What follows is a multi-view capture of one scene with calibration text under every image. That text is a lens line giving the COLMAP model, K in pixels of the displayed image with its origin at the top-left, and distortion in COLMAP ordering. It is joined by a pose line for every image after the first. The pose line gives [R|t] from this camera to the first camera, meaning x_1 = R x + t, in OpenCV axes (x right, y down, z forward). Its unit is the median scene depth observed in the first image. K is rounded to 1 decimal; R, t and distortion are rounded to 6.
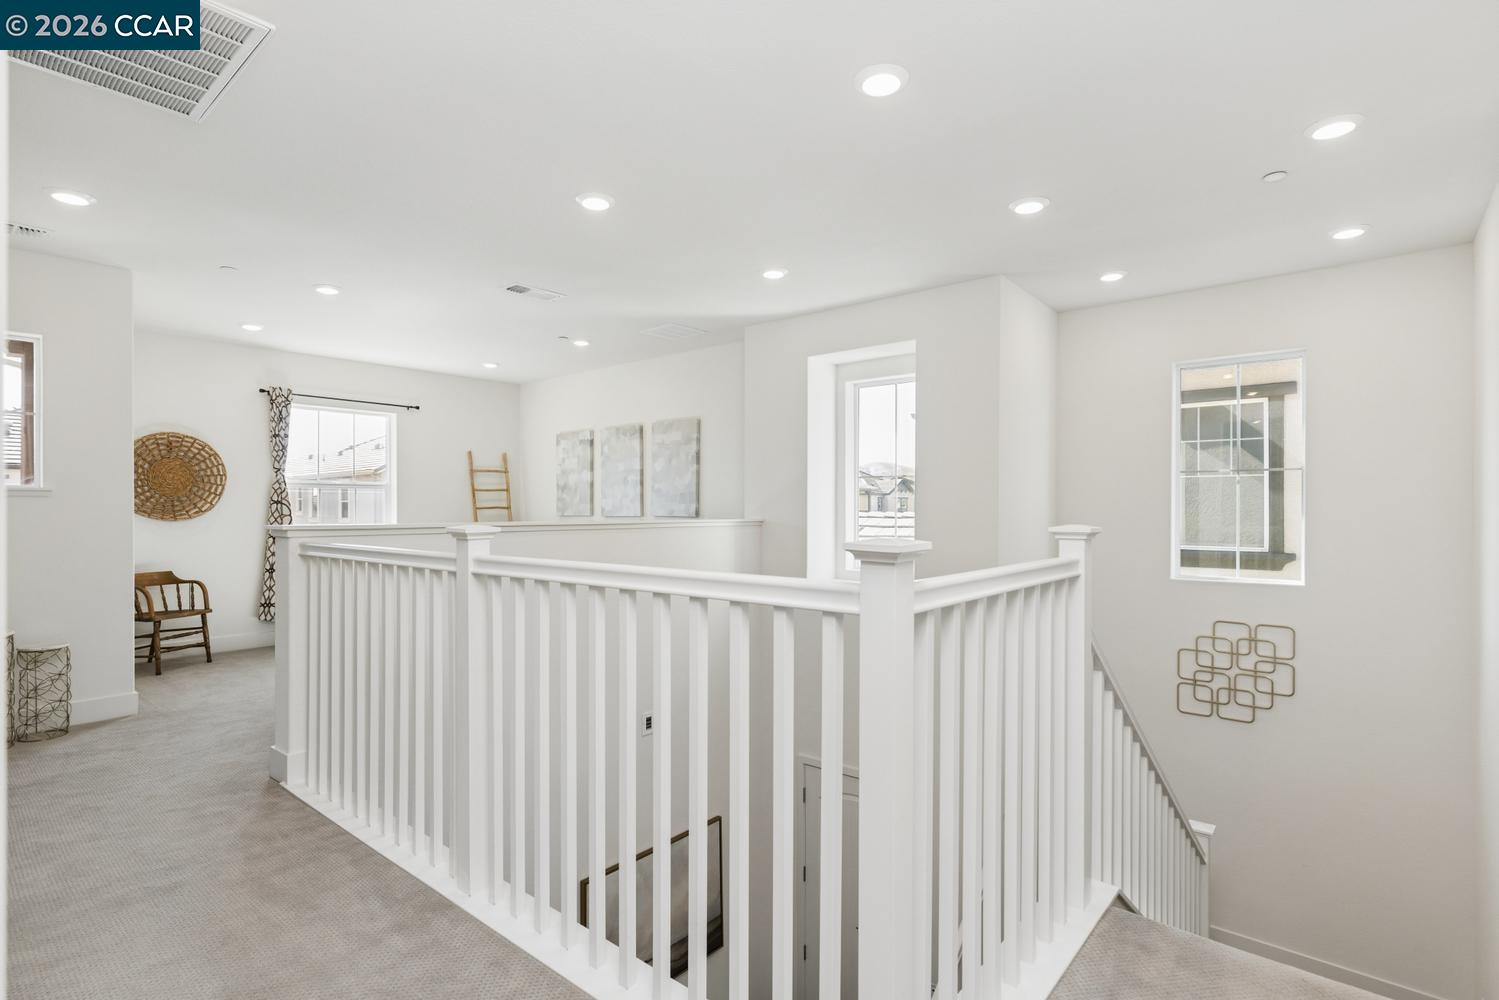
lens RADIAL K [[763.3, 0, 749.8], [0, 763.3, 508.2], [0, 0, 1]] dist [0.004756, 0.000322]
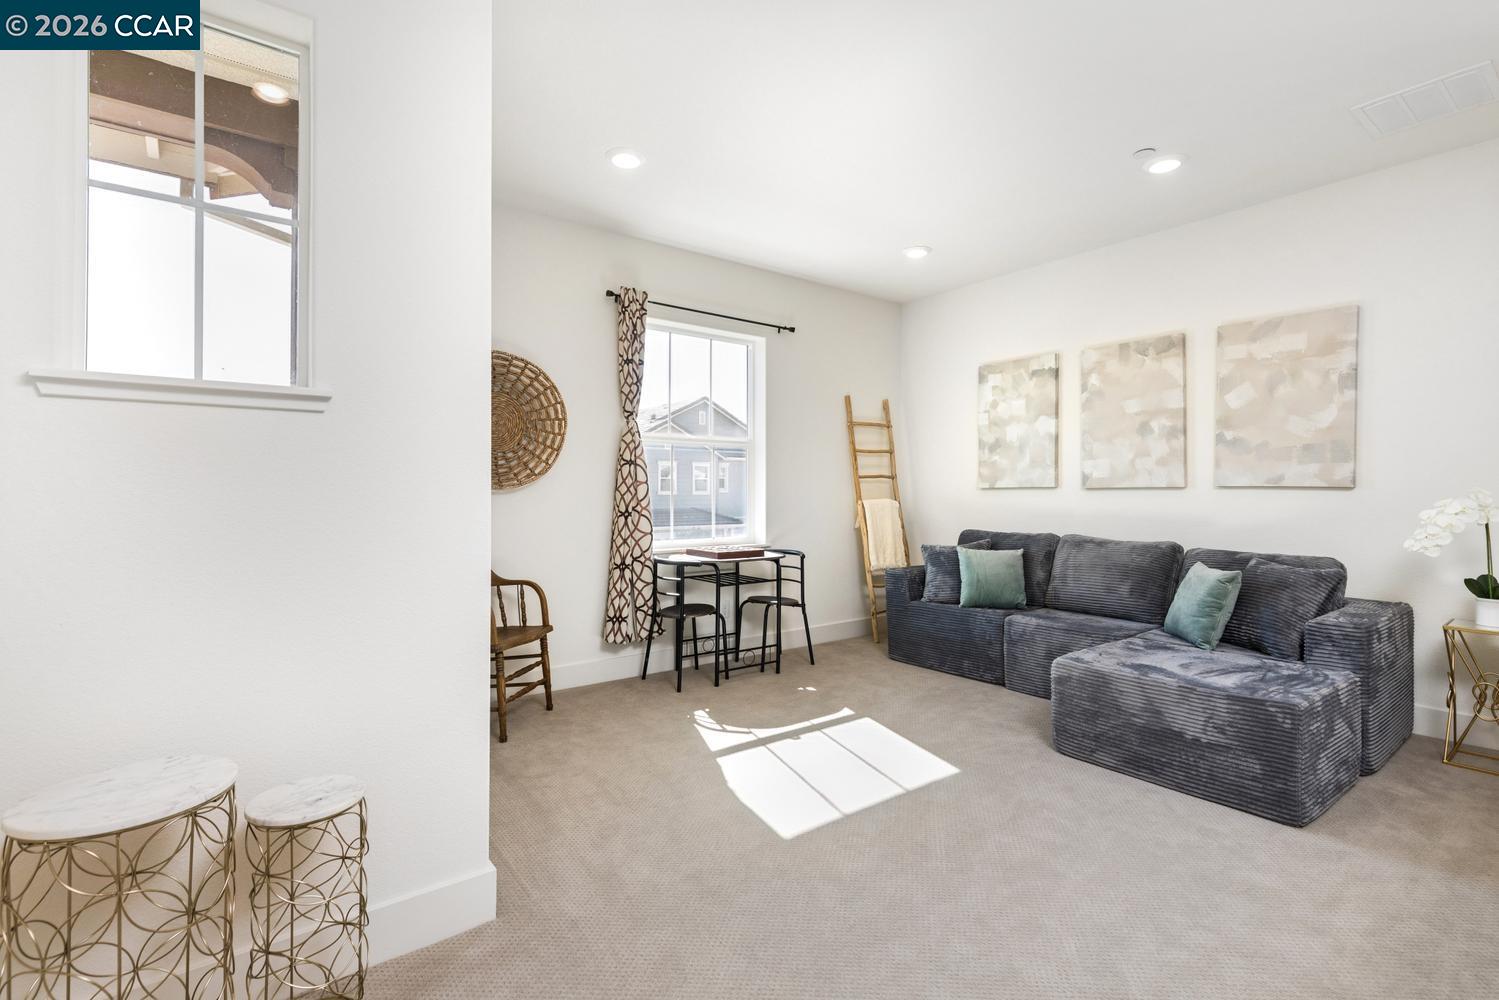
lens RADIAL K [[699.4, 0, 749.1], [0, 699.4, 495.9], [0, 0, 1]] dist [-0.005323, -0.000105]
pose [[0.976438, 0.005423, -0.215728, -0.384102], [-0.004154, 0.999971, 0.006335, 0.016616], [0.215756, -0.005290, 0.976433, 0.430108]]
